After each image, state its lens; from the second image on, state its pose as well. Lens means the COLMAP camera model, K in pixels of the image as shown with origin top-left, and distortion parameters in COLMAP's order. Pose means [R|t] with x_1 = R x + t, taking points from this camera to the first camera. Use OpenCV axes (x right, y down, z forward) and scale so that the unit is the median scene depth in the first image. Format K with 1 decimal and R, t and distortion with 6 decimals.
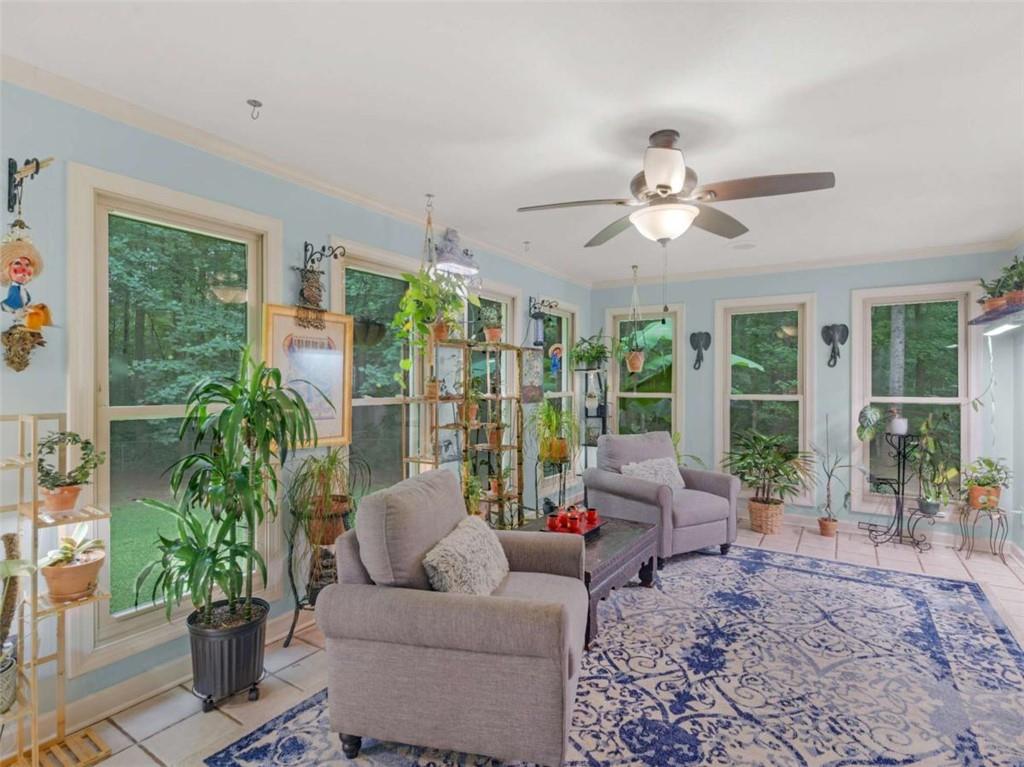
lens RADIAL K [[526.8, 0, 512.6], [0, 526.8, 383.6], [0, 0, 1]] dist [0.004004, -0.001267]
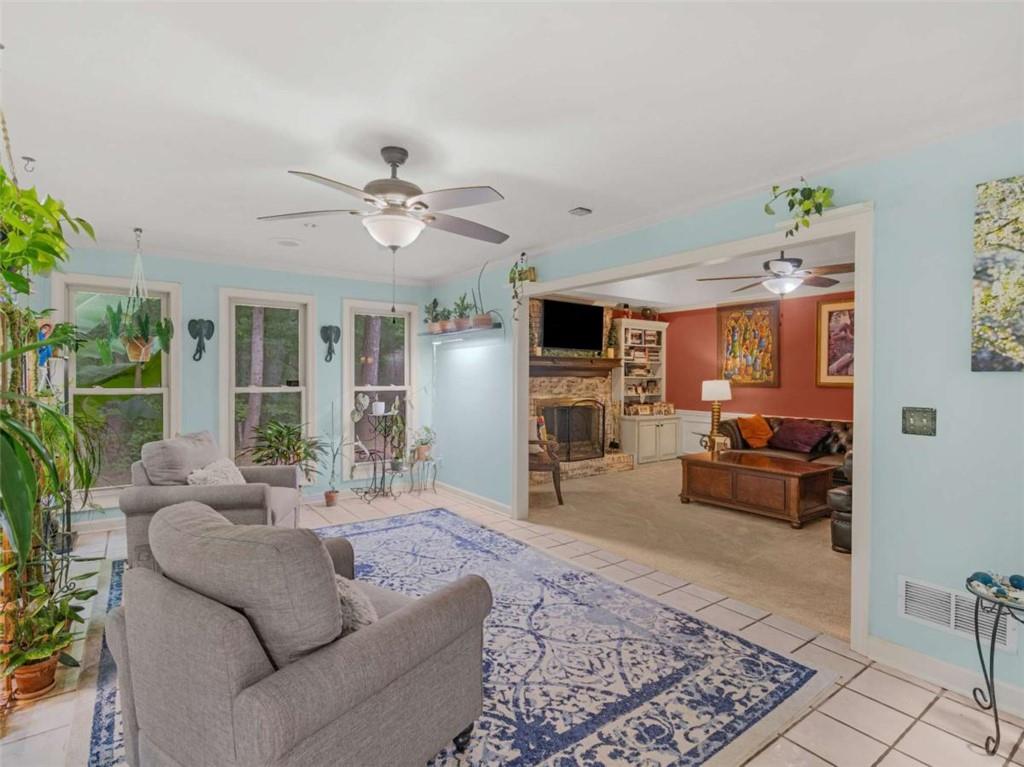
lens RADIAL K [[526.8, 0, 520.6], [0, 526.8, 379.2], [0, 0, 1]] dist [0.004004, -0.001267]
pose [[0.354890, -0.007241, 0.934880, -0.437839], [0.001147, 0.999973, 0.007310, -0.001106], [-0.934907, -0.001522, 0.354889, 0.243808]]
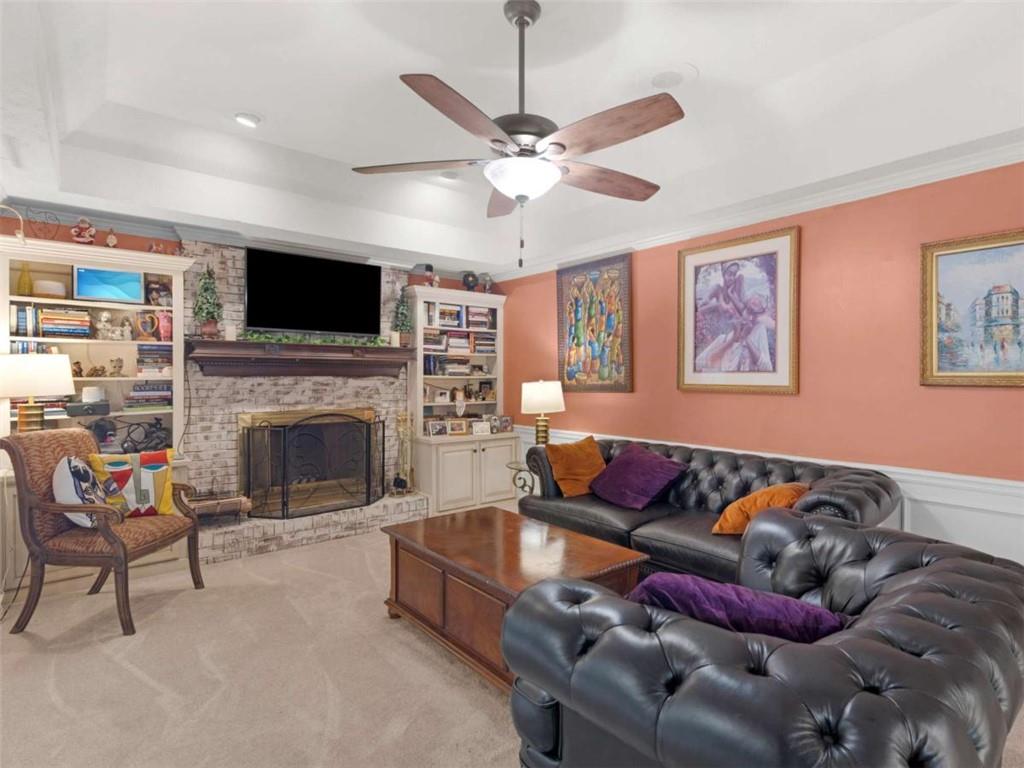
lens RADIAL K [[526.8, 0, 562.5], [0, 526.8, 377.7], [0, 0, 1]] dist [0.004004, -0.001267]
pose [[0.281517, -0.005565, 0.959540, 0.479537], [0.004856, 0.999979, 0.004375, 0.005137], [-0.959544, 0.003428, 0.281538, -0.133990]]
